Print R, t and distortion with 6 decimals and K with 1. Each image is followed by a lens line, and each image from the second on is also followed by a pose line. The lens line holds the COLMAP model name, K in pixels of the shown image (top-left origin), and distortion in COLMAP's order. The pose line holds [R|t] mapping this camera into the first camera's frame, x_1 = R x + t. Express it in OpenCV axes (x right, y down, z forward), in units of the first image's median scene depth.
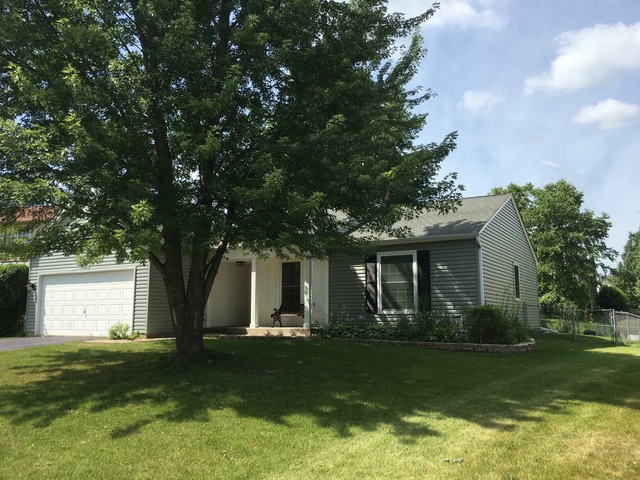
lens RADIAL K [[545.5, 0, 320.0], [0, 545.5, 240.0], [0, 0, 1]] dist [0.045820, -0.002275]
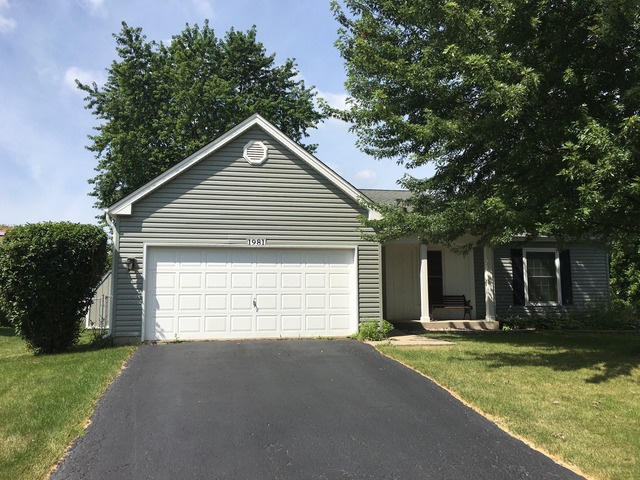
lens RADIAL K [[545.5, 0, 320.0], [0, 545.5, 240.0], [0, 0, 1]] dist [0.045820, -0.002275]
pose [[0.743044, 0.073596, 0.665183, -0.899365], [-0.084688, 0.996285, -0.015629, 0.058157], [-0.663862, -0.044720, 0.746516, 0.467911]]
